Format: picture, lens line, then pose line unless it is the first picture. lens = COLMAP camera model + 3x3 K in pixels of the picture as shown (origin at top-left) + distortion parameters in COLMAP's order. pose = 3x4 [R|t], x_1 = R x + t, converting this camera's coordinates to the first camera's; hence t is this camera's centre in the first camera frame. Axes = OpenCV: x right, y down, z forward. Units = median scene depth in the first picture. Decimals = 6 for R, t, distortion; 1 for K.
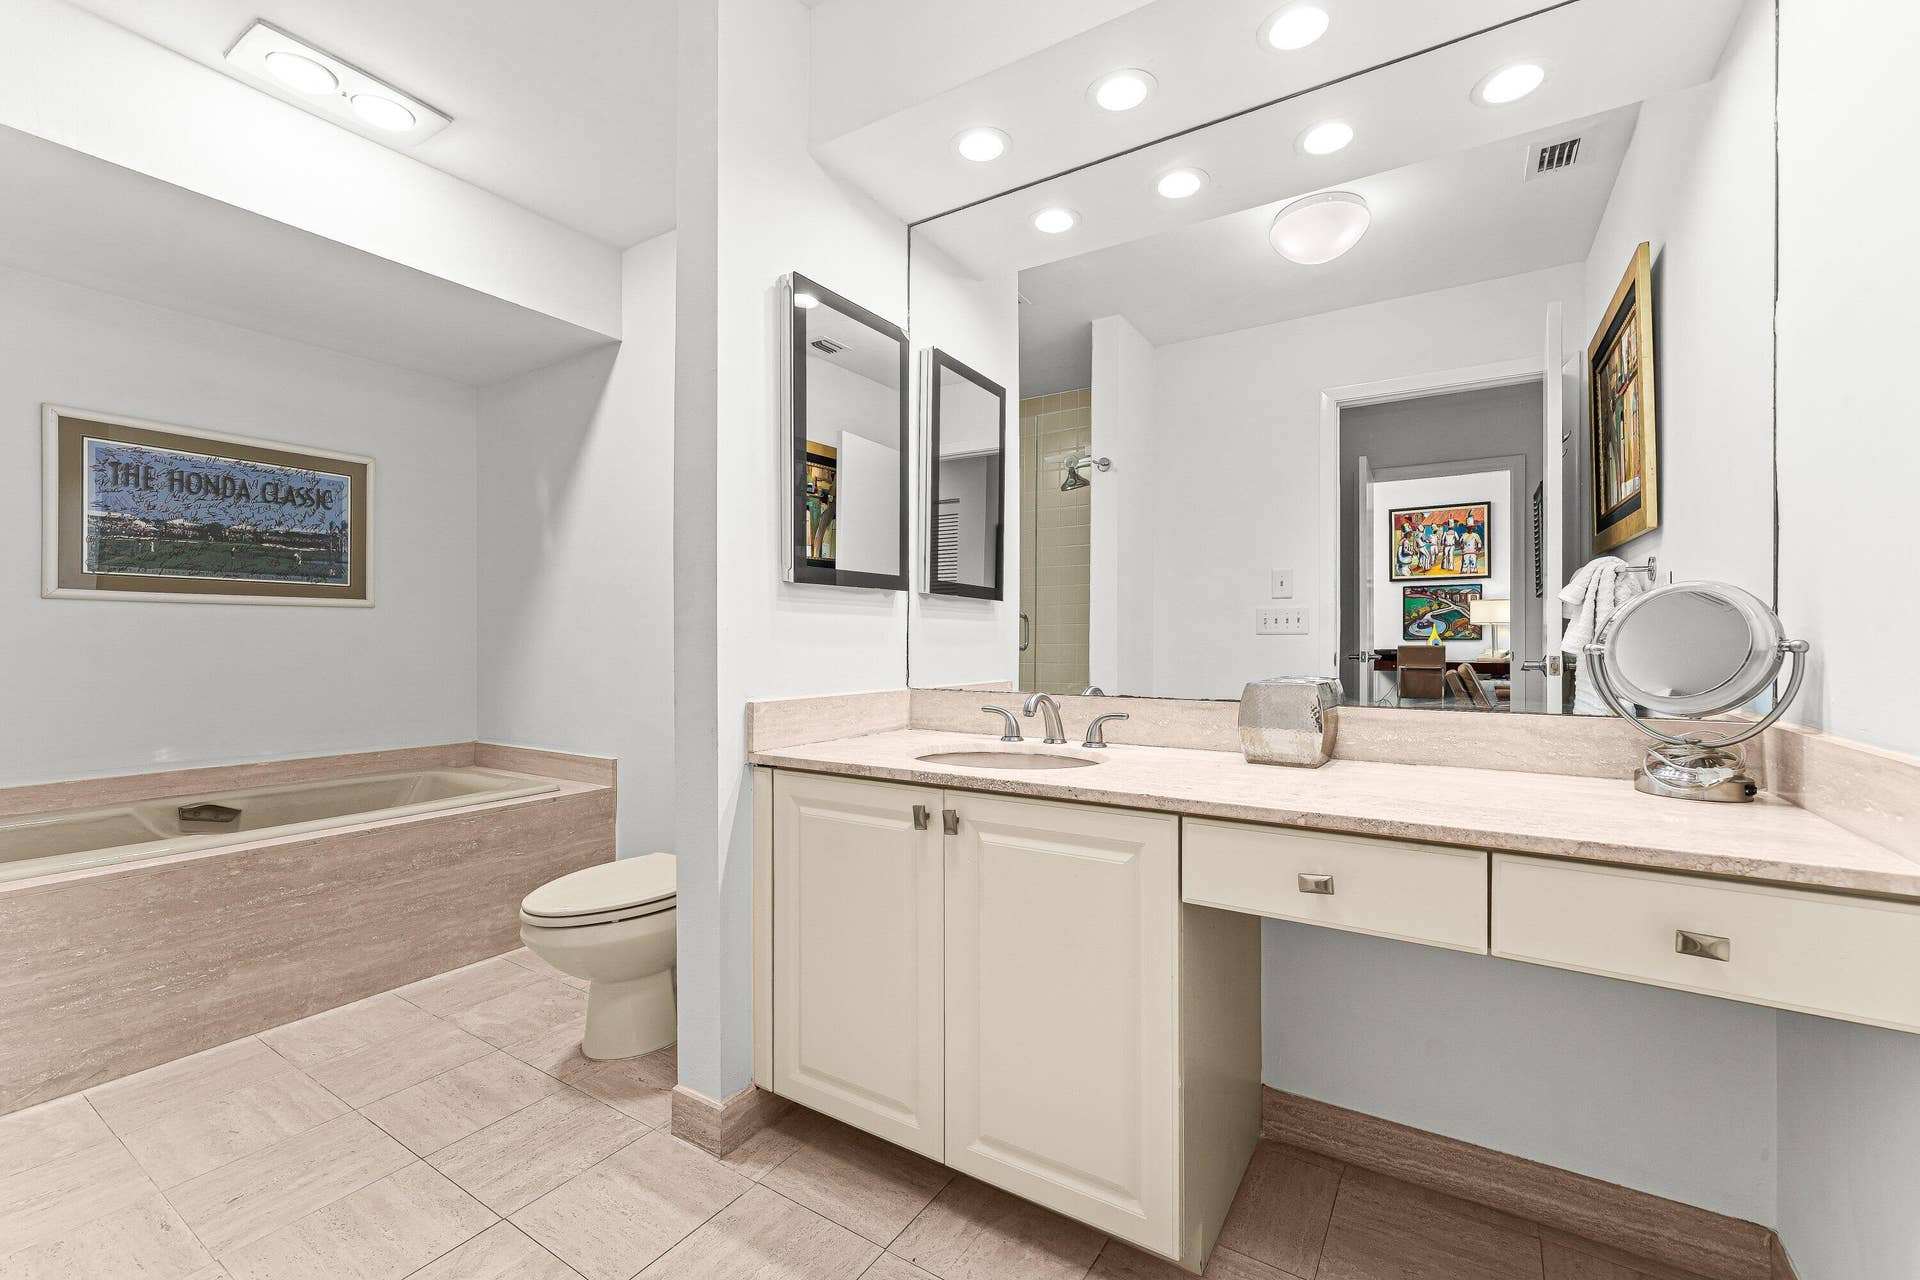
lens RADIAL K [[791.9, 0, 954.4], [0, 791.9, 656.6], [0, 0, 1]] dist [0.001451, -0.000155]
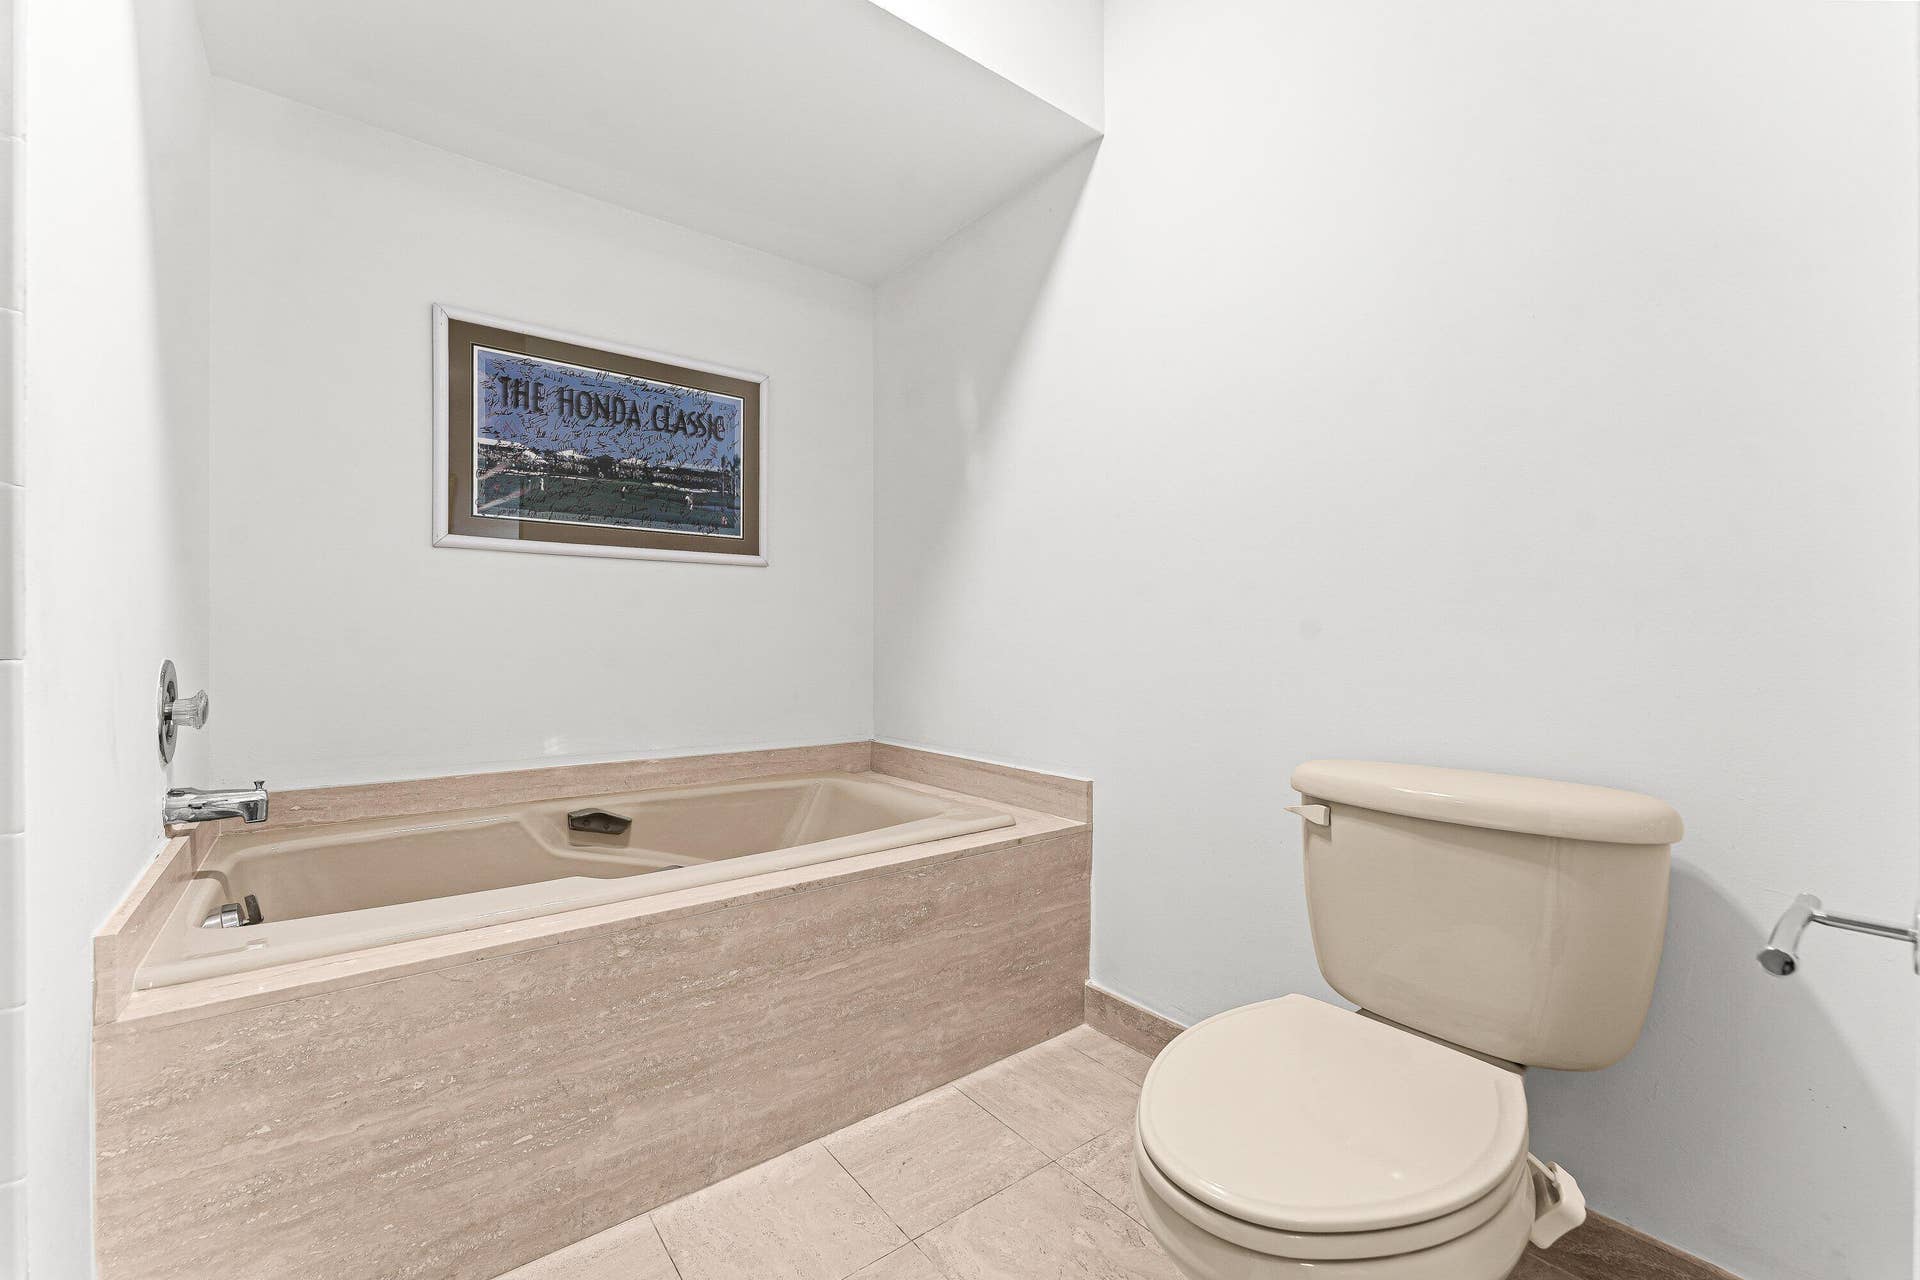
lens RADIAL K [[791.9, 0, 954.4], [0, 791.9, 656.6], [0, 0, 1]] dist [0.001451, -0.000155]
pose [[0.942365, 0.005375, -0.334542, -0.347109], [-0.004998, 0.999986, 0.001989, 0.029647], [0.334548, -0.000203, 0.942379, 0.381105]]
